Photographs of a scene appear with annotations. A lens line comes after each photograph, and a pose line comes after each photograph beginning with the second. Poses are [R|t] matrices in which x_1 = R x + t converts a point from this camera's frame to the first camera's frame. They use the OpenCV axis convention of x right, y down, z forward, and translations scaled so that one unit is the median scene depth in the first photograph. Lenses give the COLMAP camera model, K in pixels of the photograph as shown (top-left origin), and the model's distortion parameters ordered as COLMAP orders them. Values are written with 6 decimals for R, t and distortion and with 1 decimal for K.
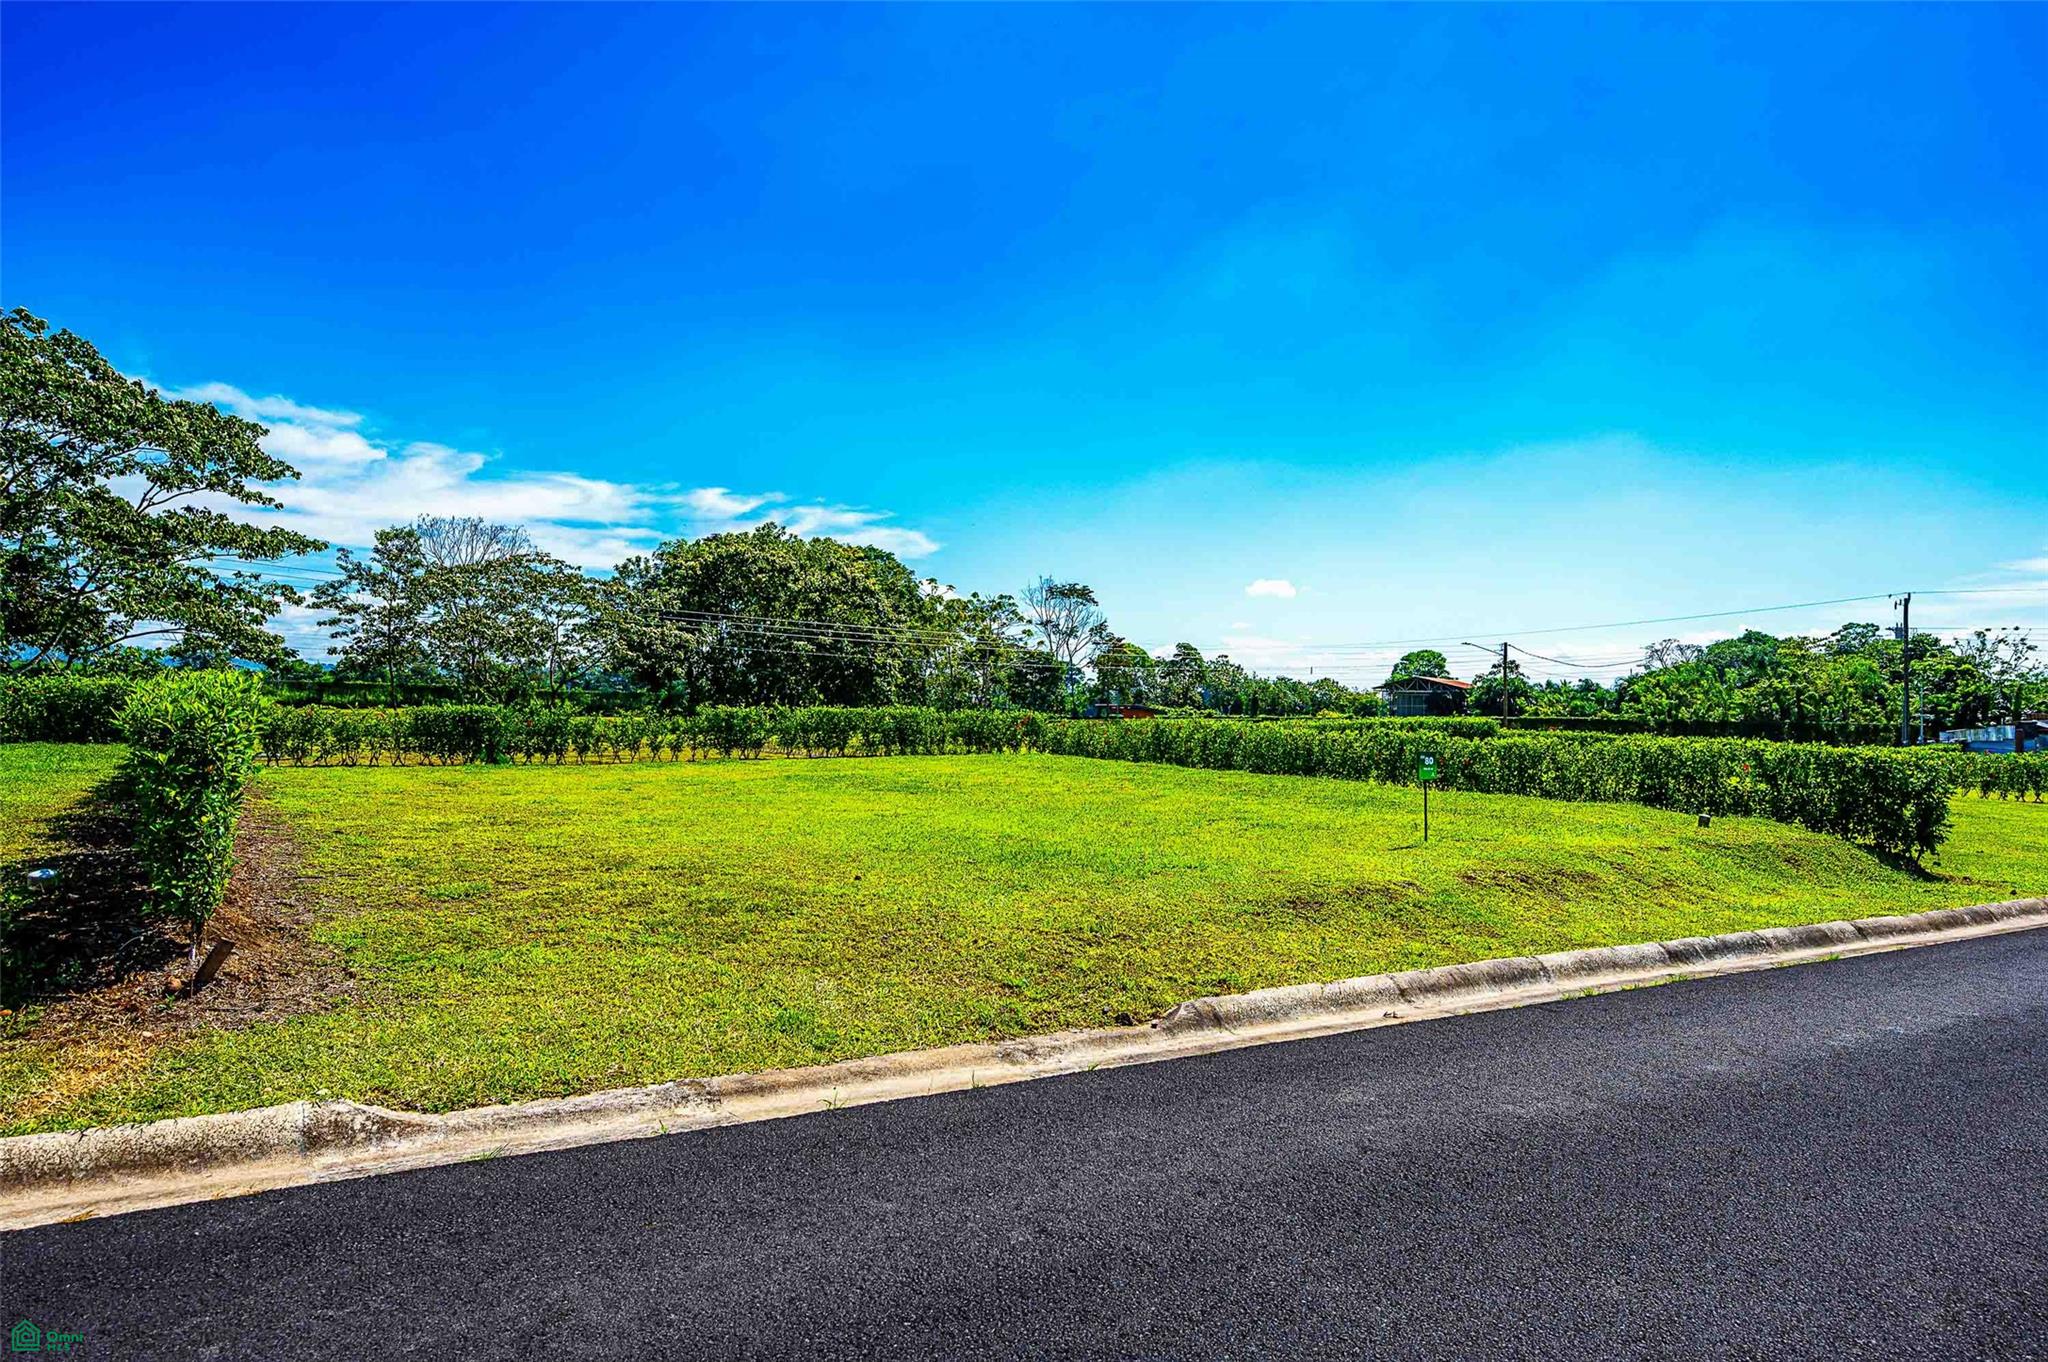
lens RADIAL K [[1277.5, 0, 1032.9], [0, 1277.5, 688.2], [0, 0, 1]] dist [-0.005534, 0.008685]
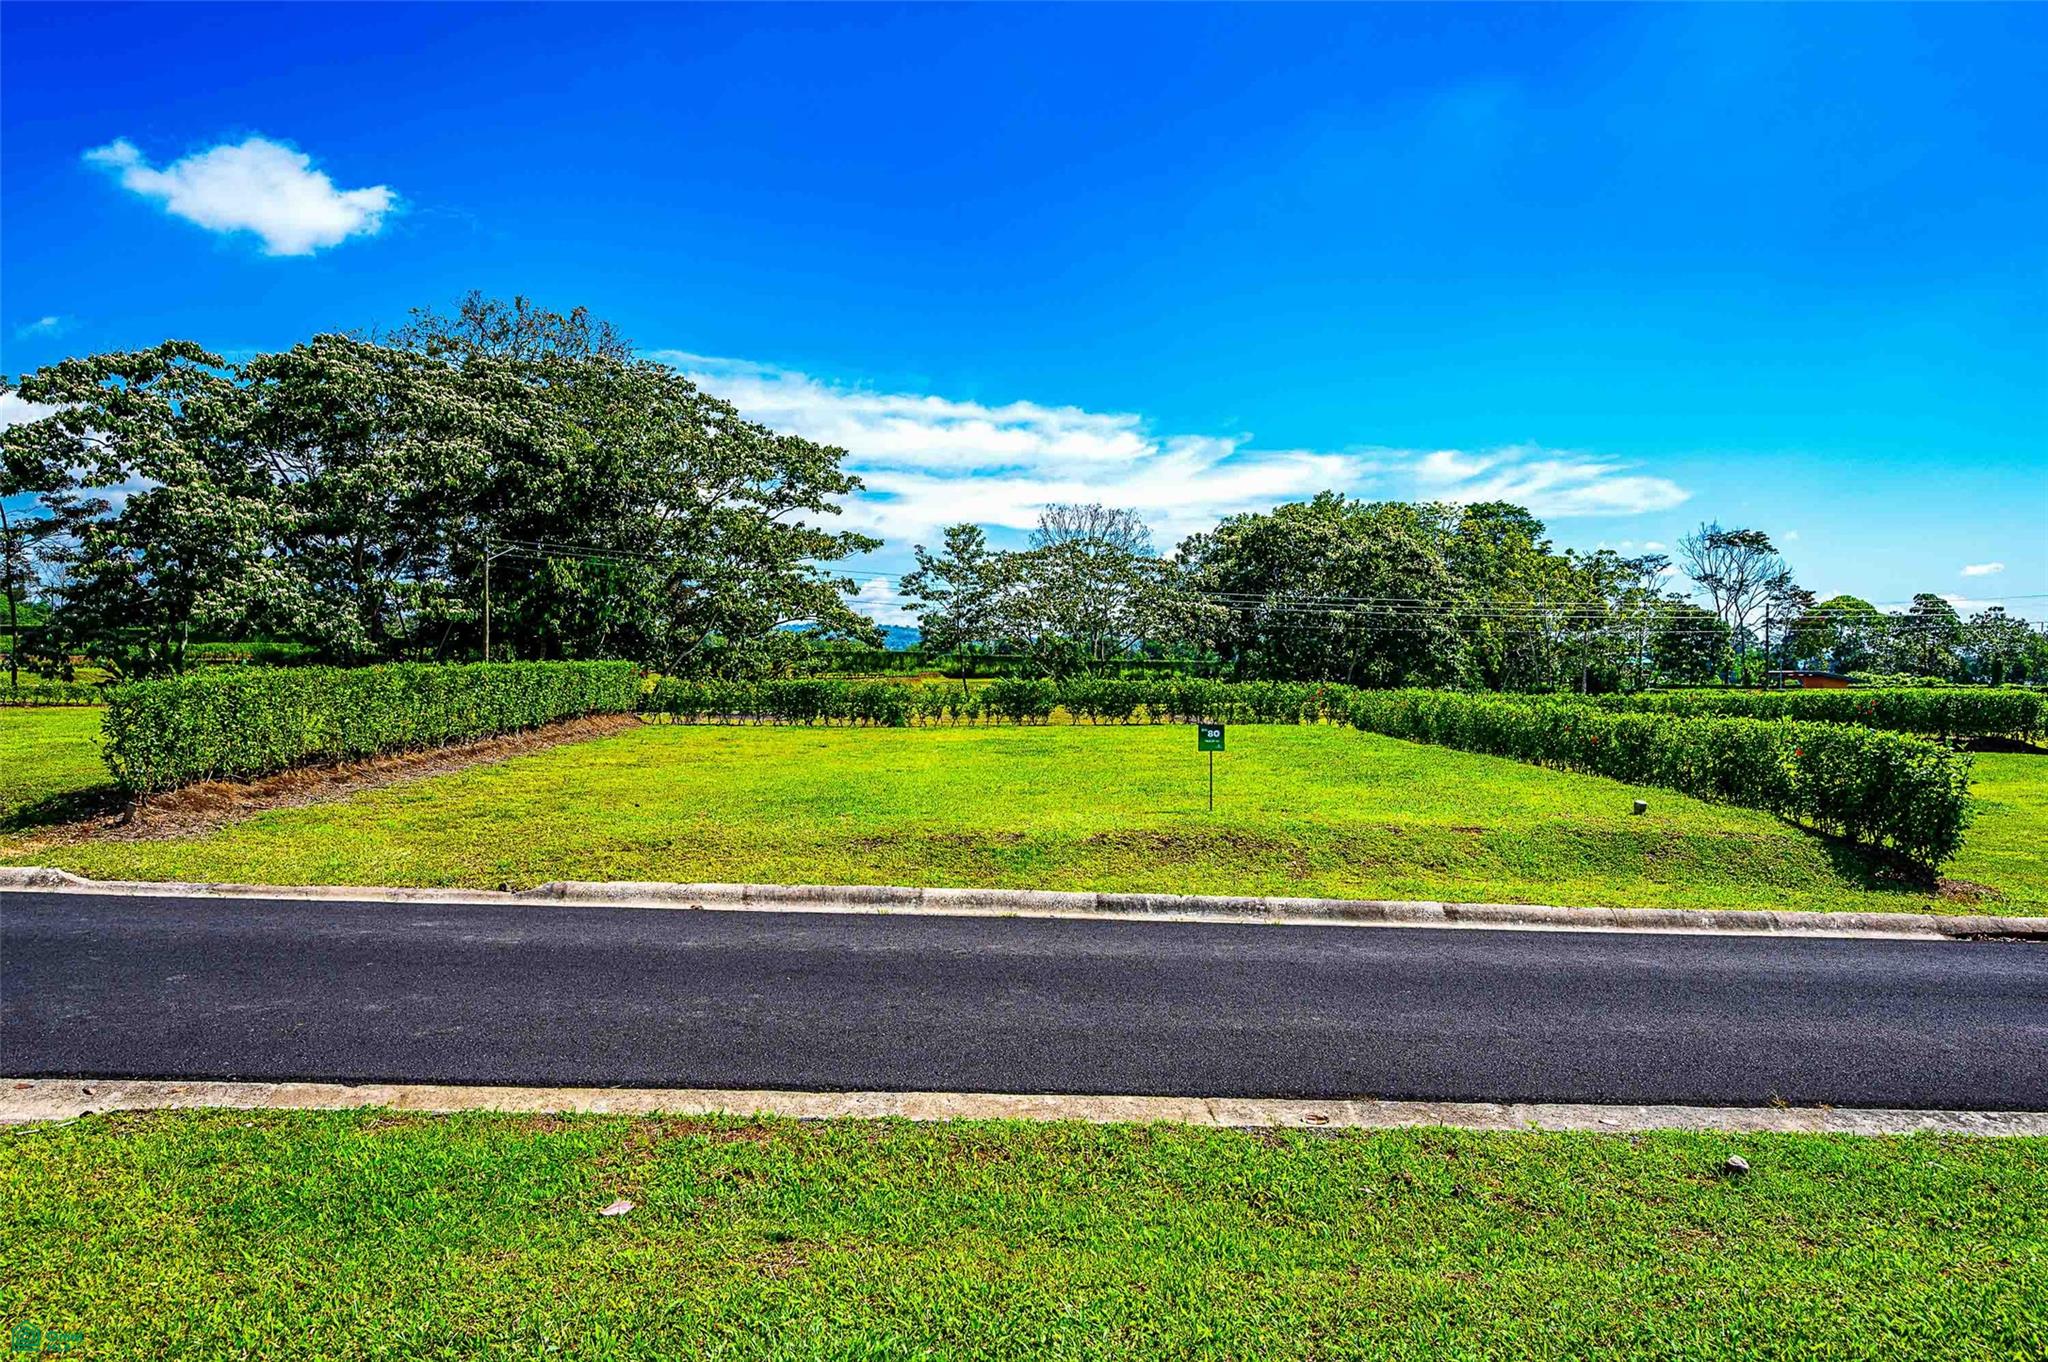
lens RADIAL K [[1277.5, 0, 1018.9], [0, 1277.5, 696.8], [0, 0, 1]] dist [-0.005534, 0.008685]
pose [[0.836910, 0.004752, -0.547320, 0.337727], [0.012144, 0.999555, 0.027248, 0.001228], [0.547205, -0.029451, 0.836480, 0.087642]]
